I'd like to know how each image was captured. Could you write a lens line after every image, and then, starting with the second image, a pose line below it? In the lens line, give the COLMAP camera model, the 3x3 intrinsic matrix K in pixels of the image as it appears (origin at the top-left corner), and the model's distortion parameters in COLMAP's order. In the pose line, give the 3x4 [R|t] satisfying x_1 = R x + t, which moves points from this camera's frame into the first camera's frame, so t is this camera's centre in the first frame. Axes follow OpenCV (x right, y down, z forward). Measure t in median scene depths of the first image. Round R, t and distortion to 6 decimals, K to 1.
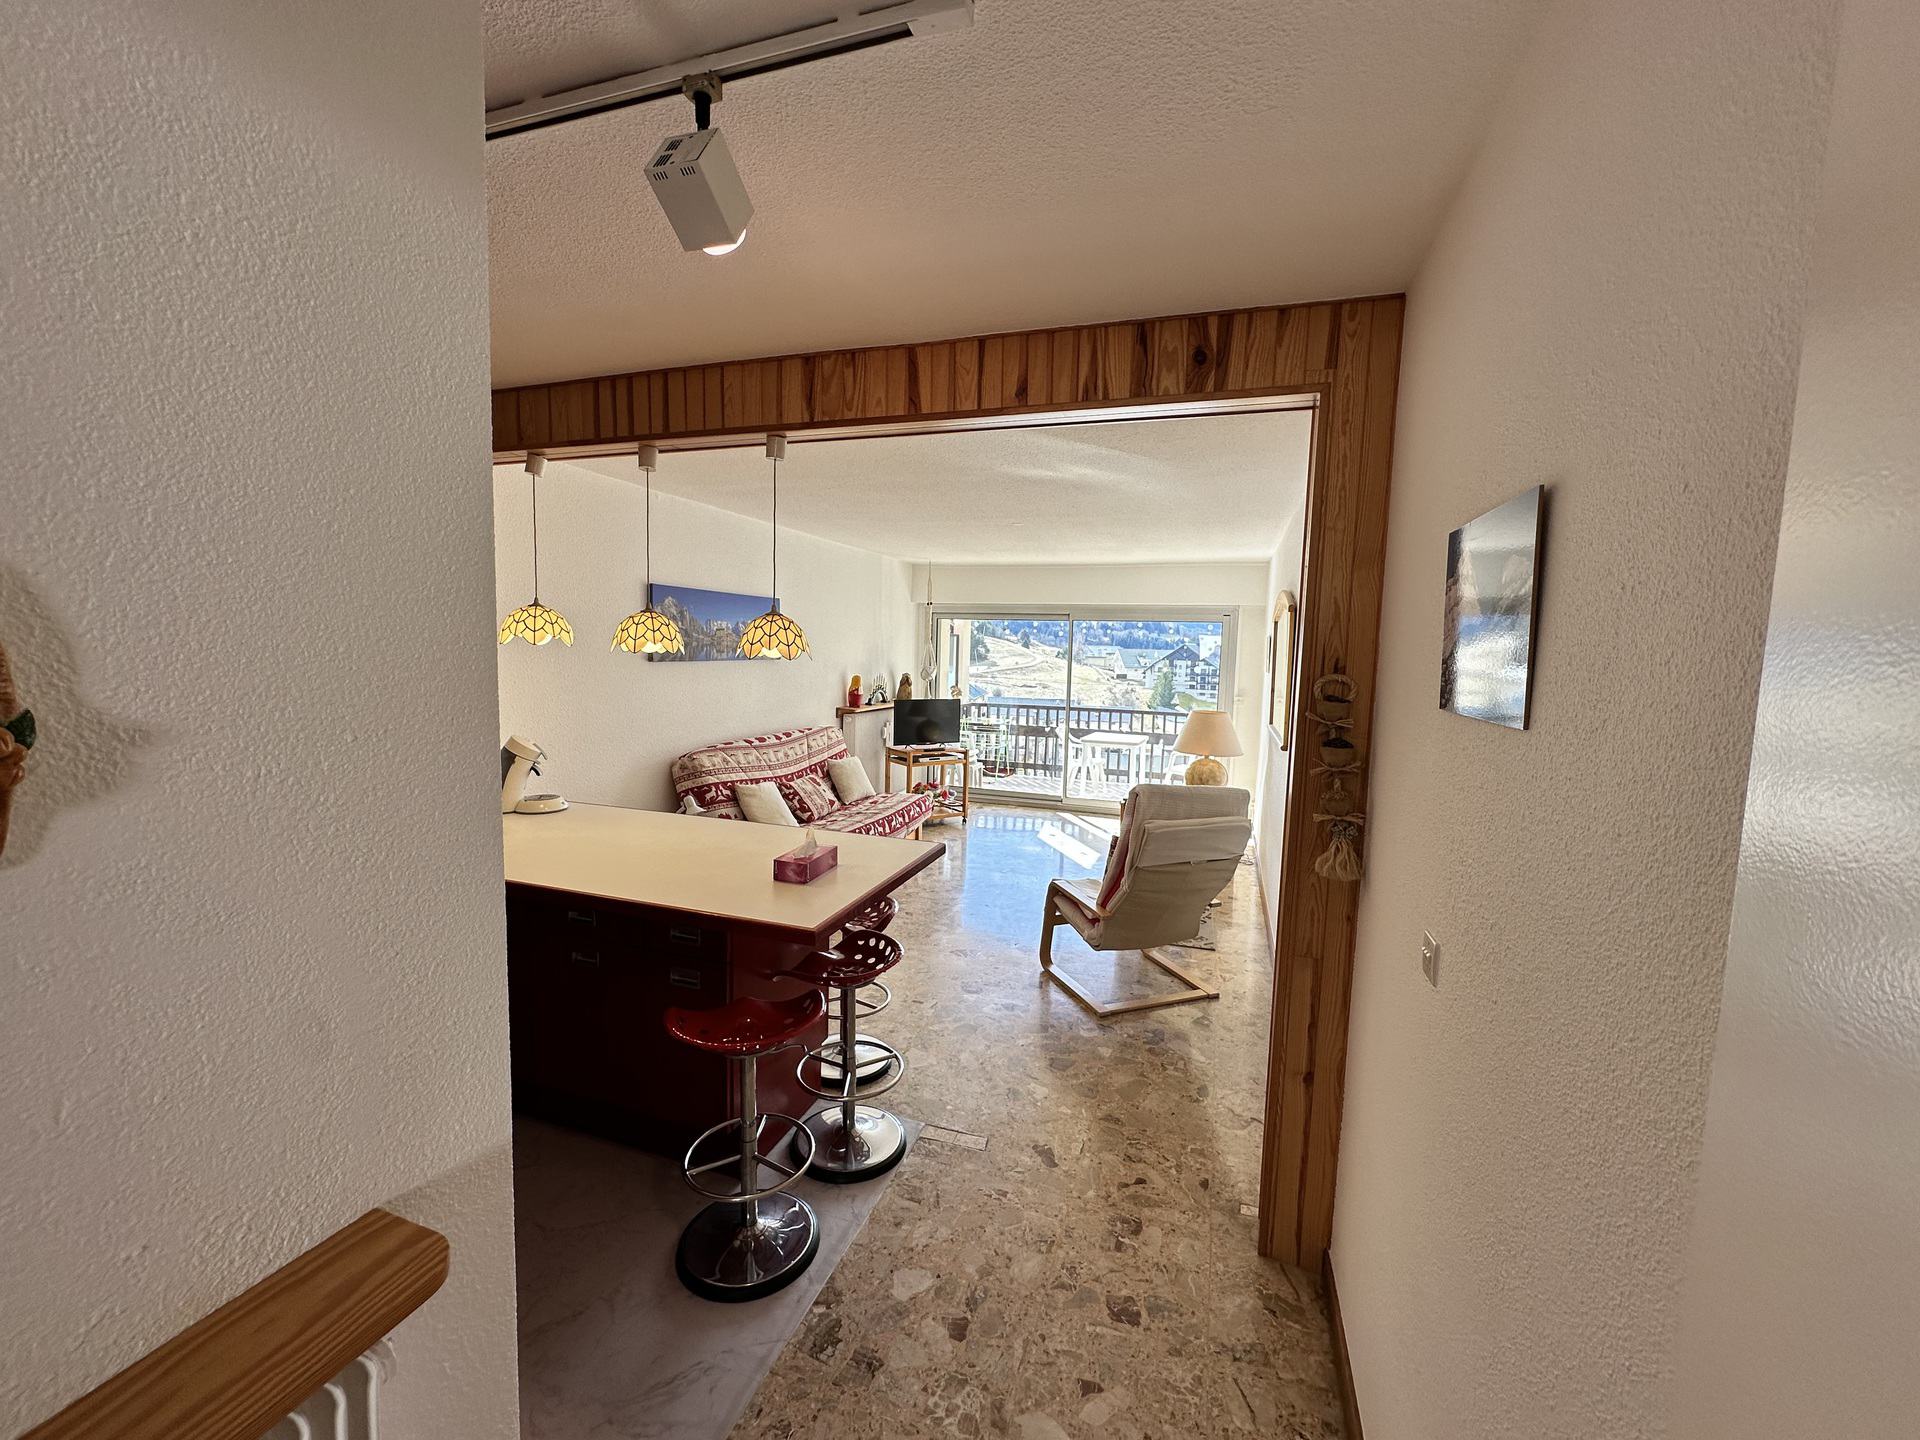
lens RADIAL K [[763.8, 0, 960.0], [0, 763.8, 720.0], [0, 0, 1]] dist [-0.001837, -0.000875]
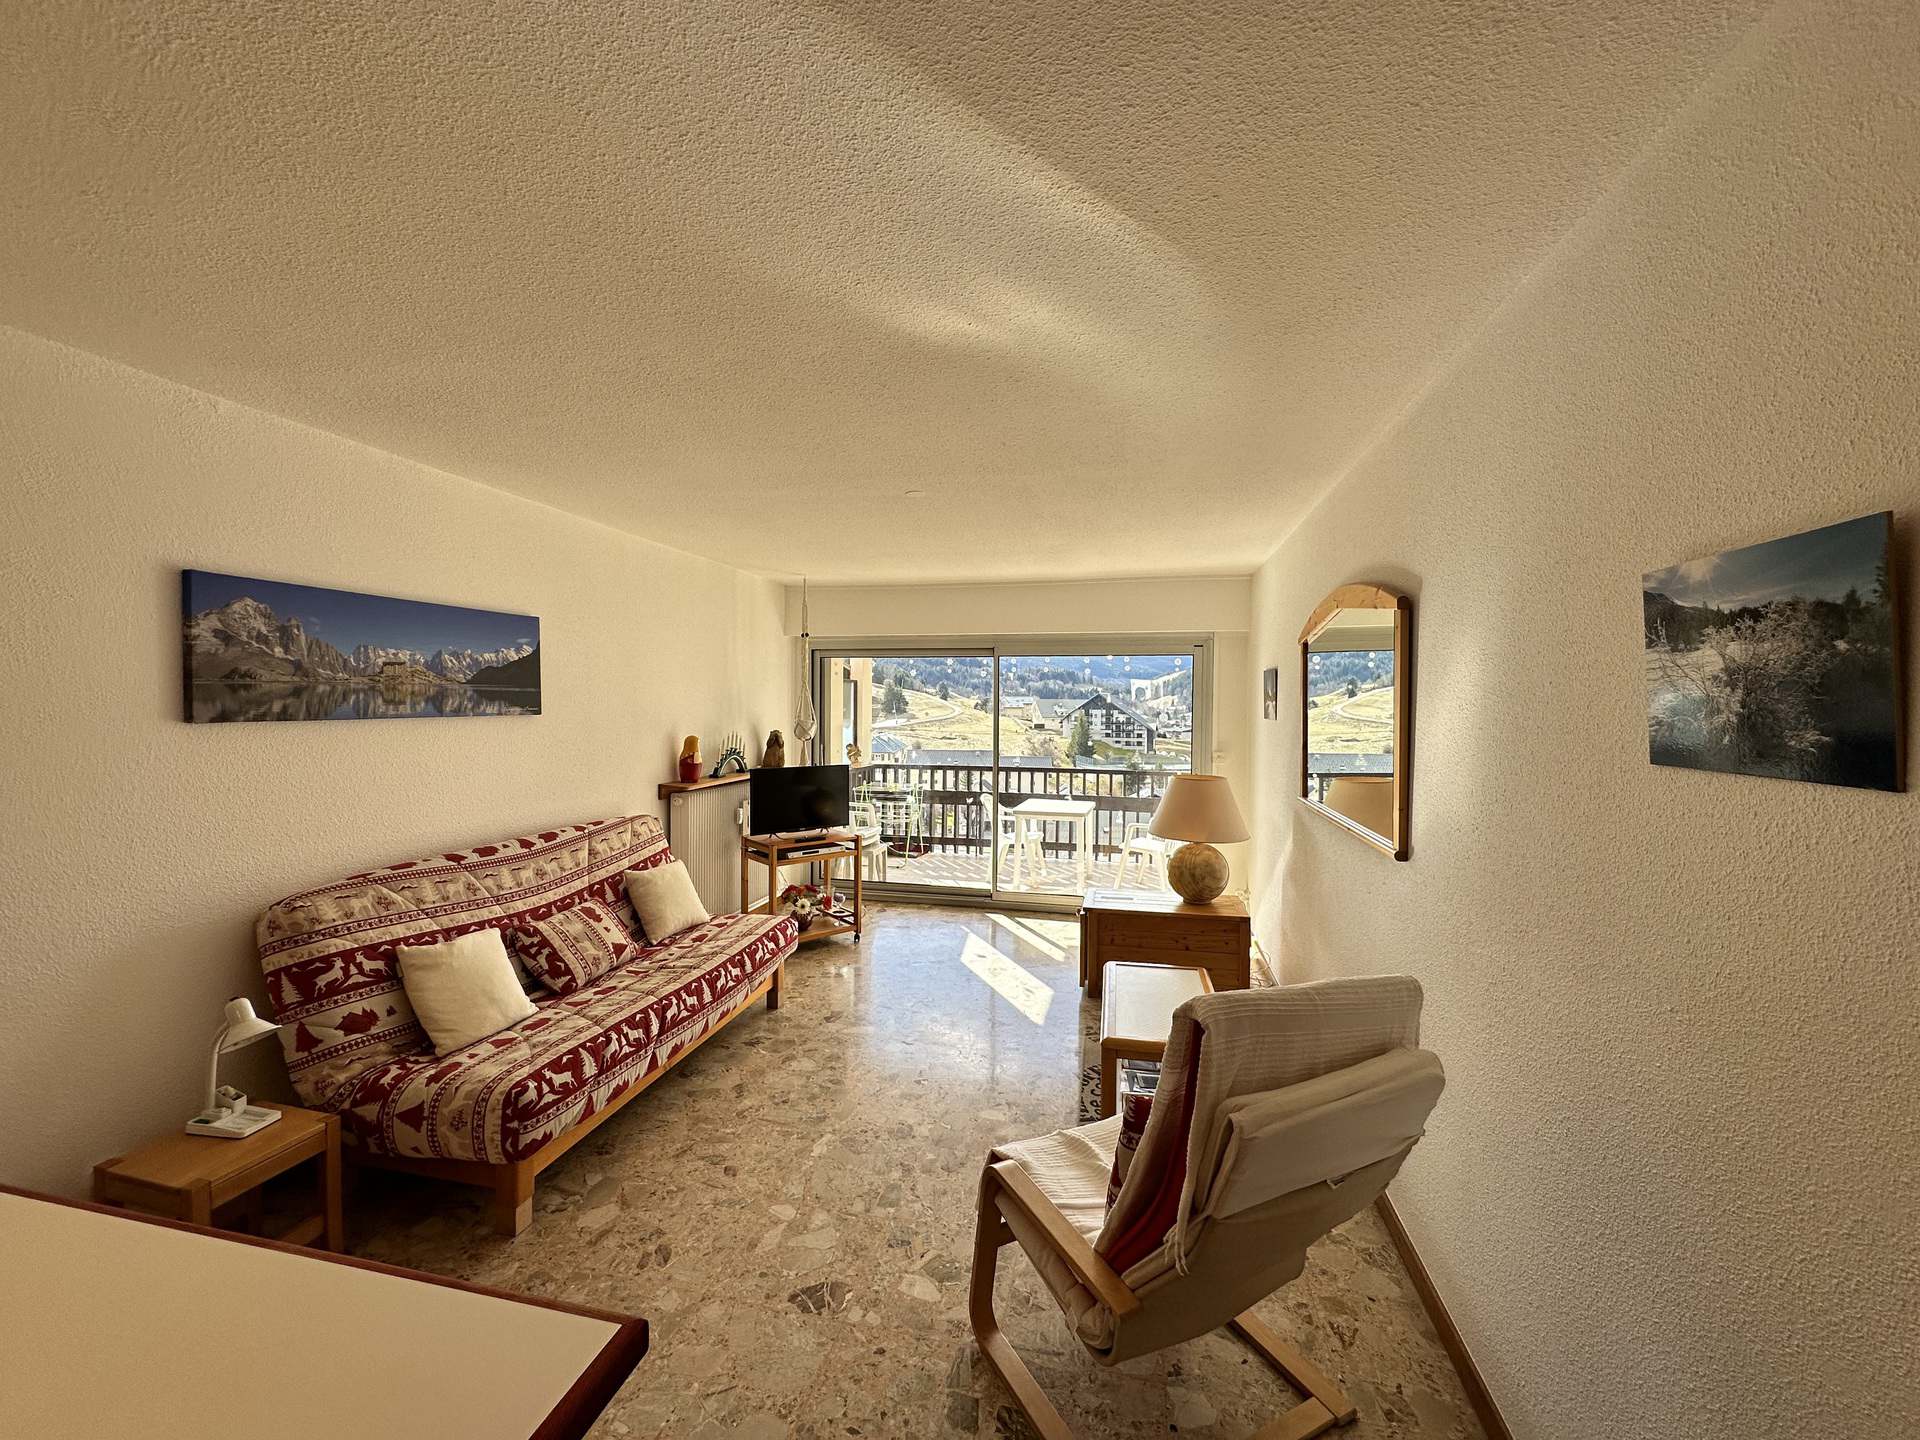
lens RADIAL K [[763.8, 0, 960.0], [0, 763.8, 720.0], [0, 0, 1]] dist [-0.001837, -0.000875]
pose [[0.994229, -0.021043, 0.105191, 0.032306], [0.028213, 0.997344, -0.067143, -0.019577], [-0.103499, 0.069723, 0.992183, 0.289920]]
